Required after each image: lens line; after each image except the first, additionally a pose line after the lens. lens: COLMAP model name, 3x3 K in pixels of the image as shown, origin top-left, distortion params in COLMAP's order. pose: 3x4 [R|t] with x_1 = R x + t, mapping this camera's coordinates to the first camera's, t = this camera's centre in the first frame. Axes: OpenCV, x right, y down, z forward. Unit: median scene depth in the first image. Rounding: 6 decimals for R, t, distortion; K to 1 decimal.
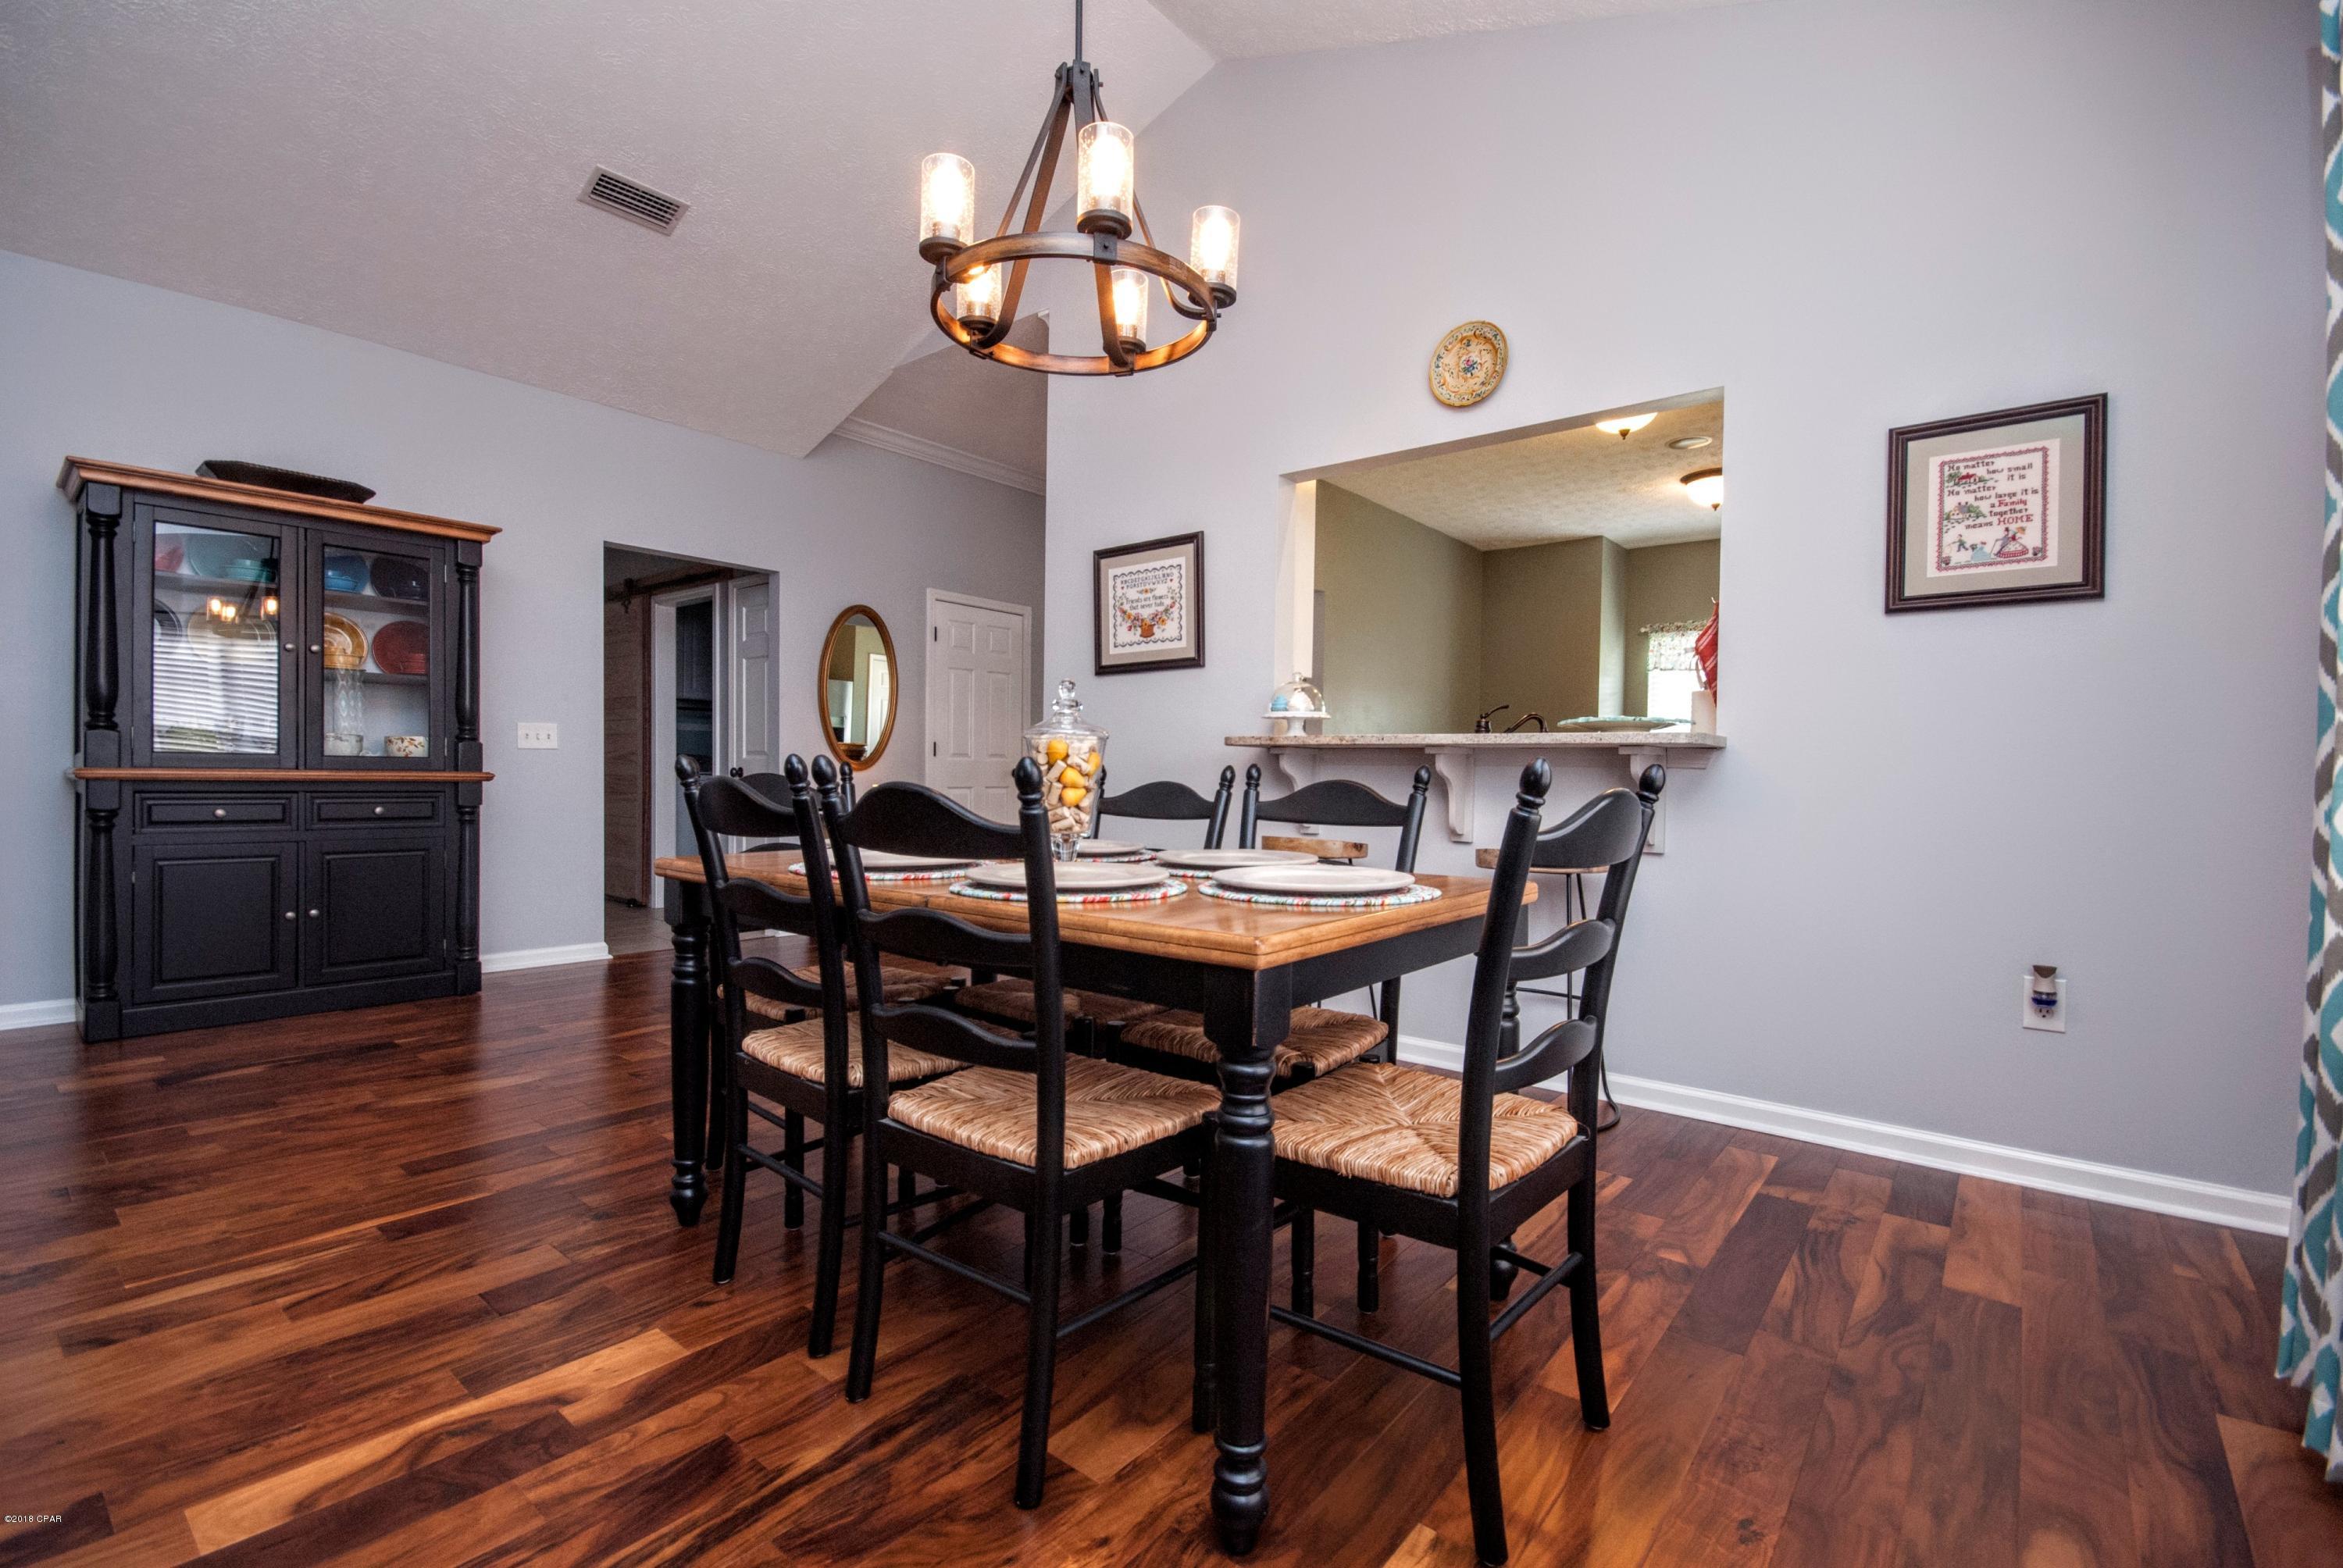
lens RADIAL K [[1027.7, 0, 1161.3], [0, 1027.7, 786.8], [0, 0, 1]] dist [0.002648, -0.007501]
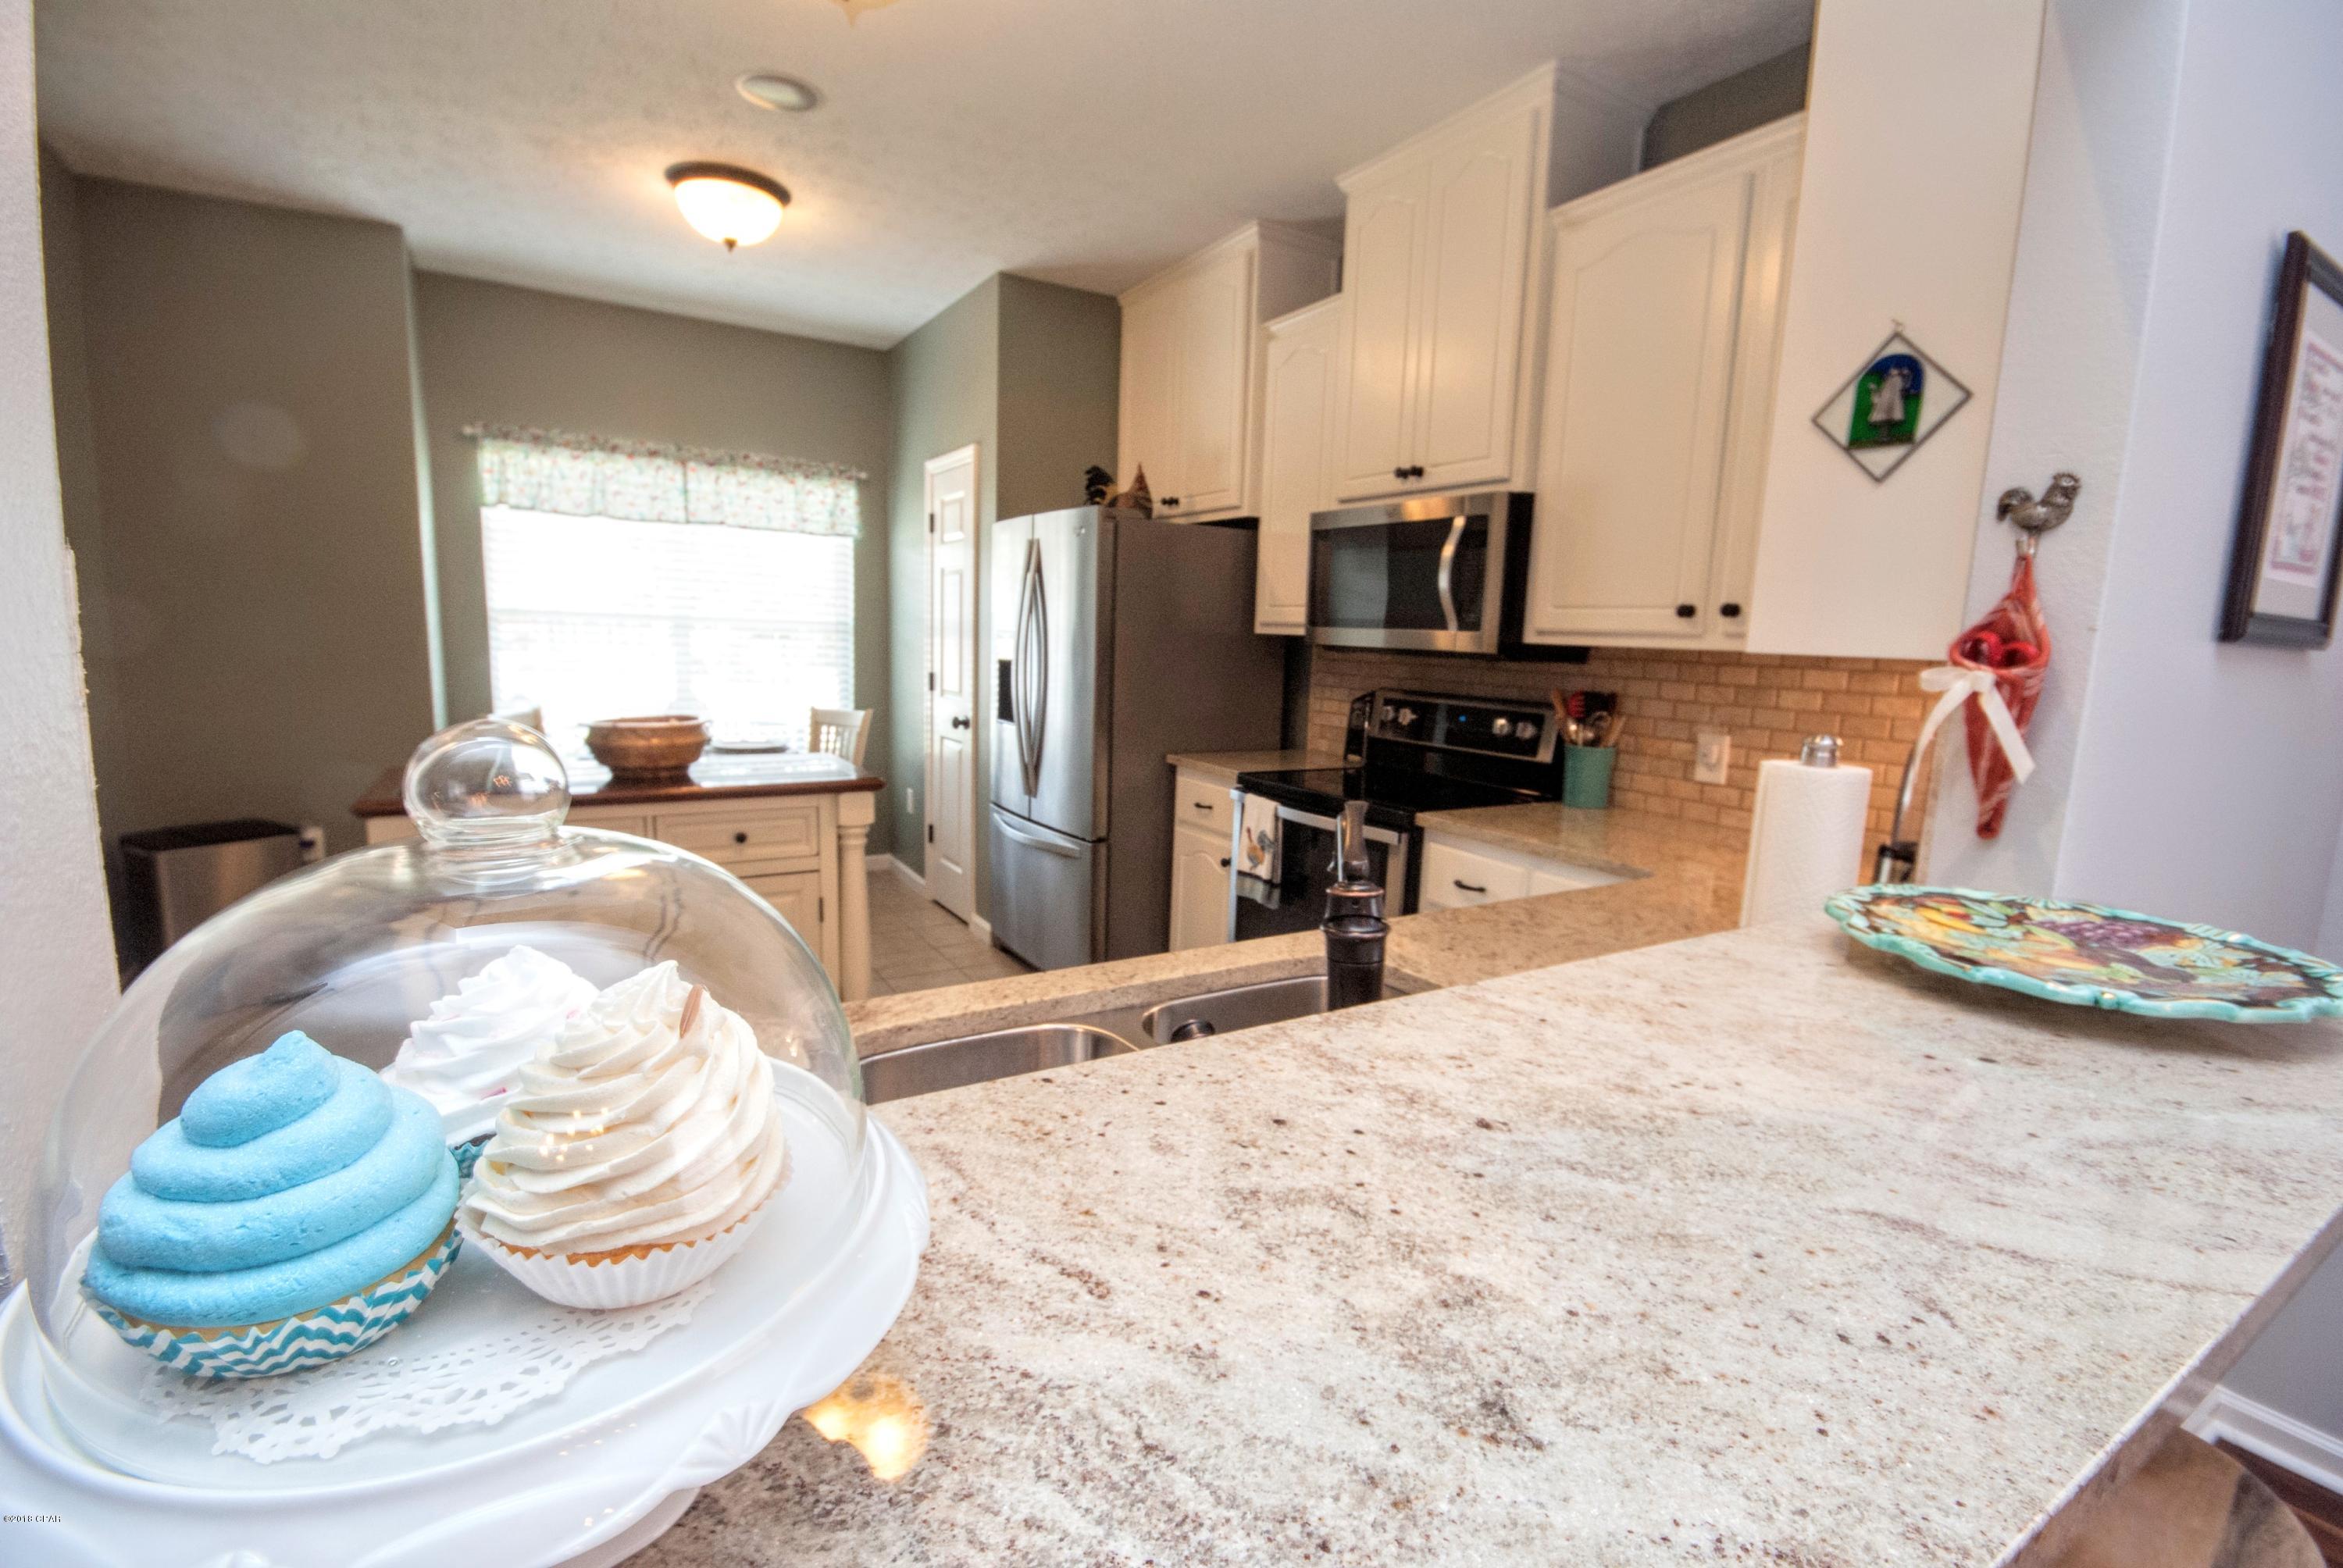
lens RADIAL K [[1027.7, 0, 1175.1], [0, 1027.7, 786.8], [0, 0, 1]] dist [0.002648, -0.007501]
pose [[0.321457, -0.147791, 0.935320, 0.081951], [-0.017604, 0.986642, 0.161950, -0.133901], [-0.946761, -0.068525, 0.314561, 1.024934]]
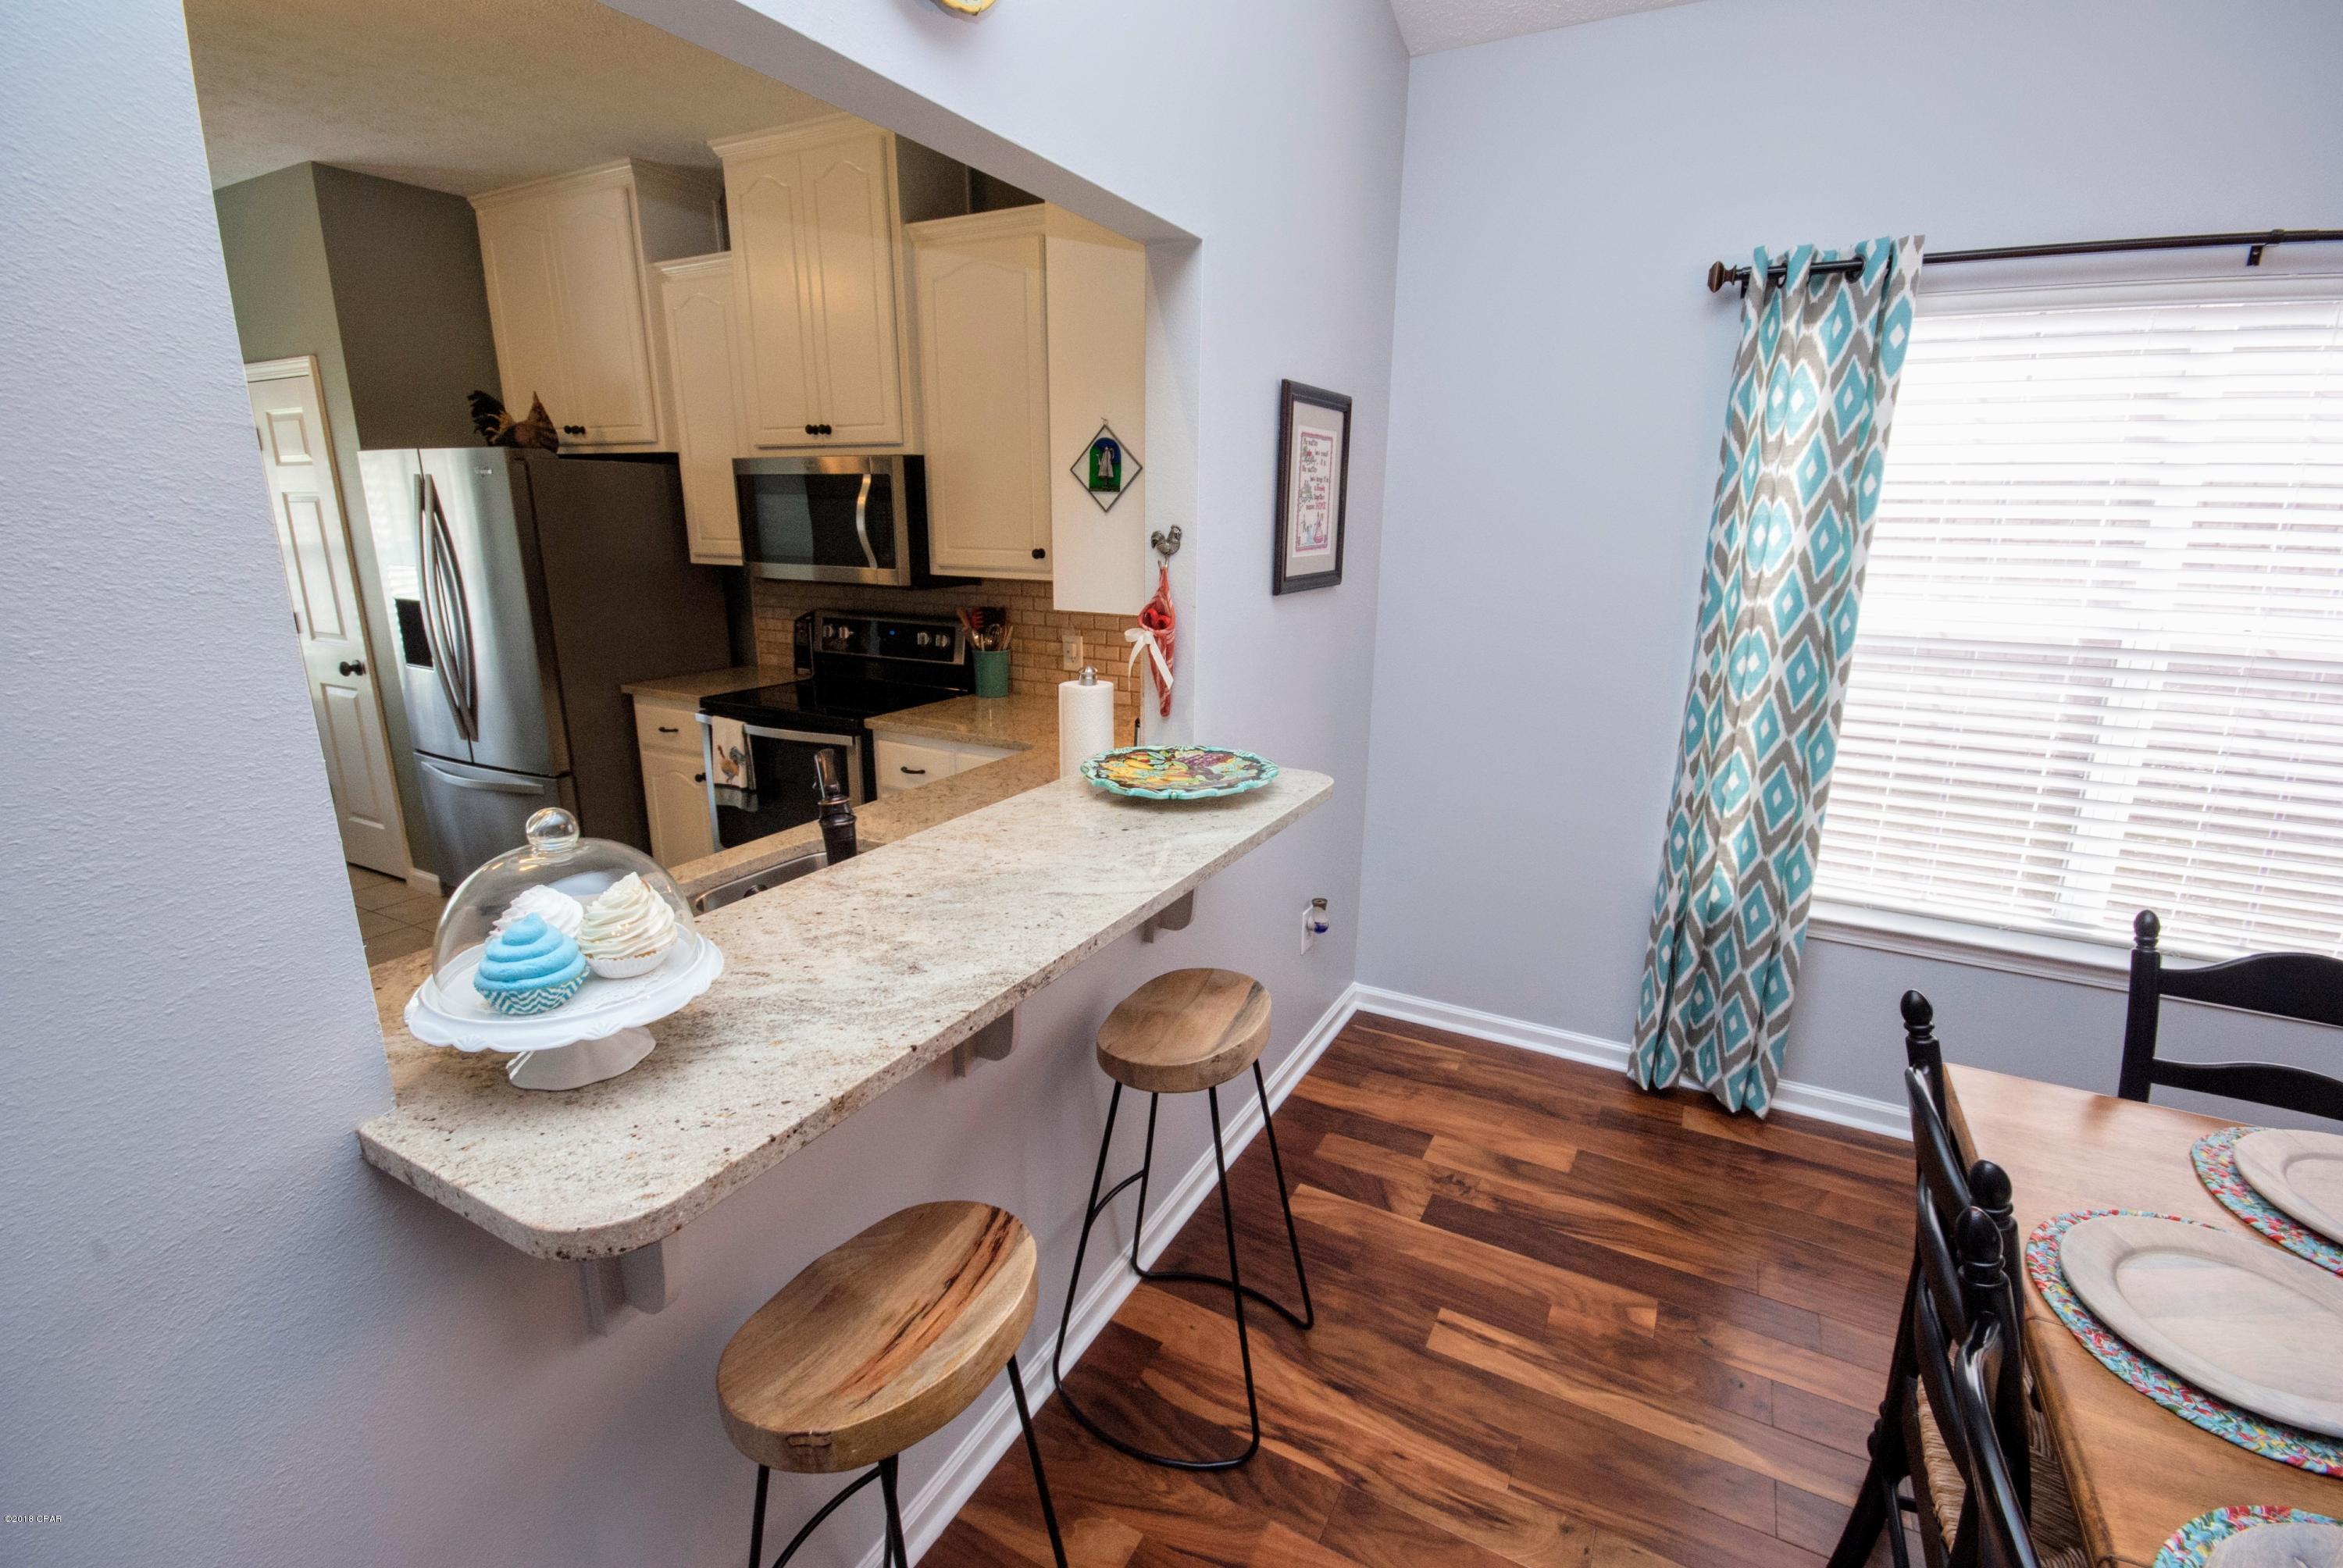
lens RADIAL K [[1027.7, 0, 1172.9], [0, 1027.7, 781.9], [0, 0, 1]] dist [0.002648, -0.007501]
pose [[-0.201642, -0.270323, 0.941417, -0.136068], [0.000057, 0.961157, 0.276003, -0.204721], [-0.979459, 0.055708, -0.193794, 1.000666]]
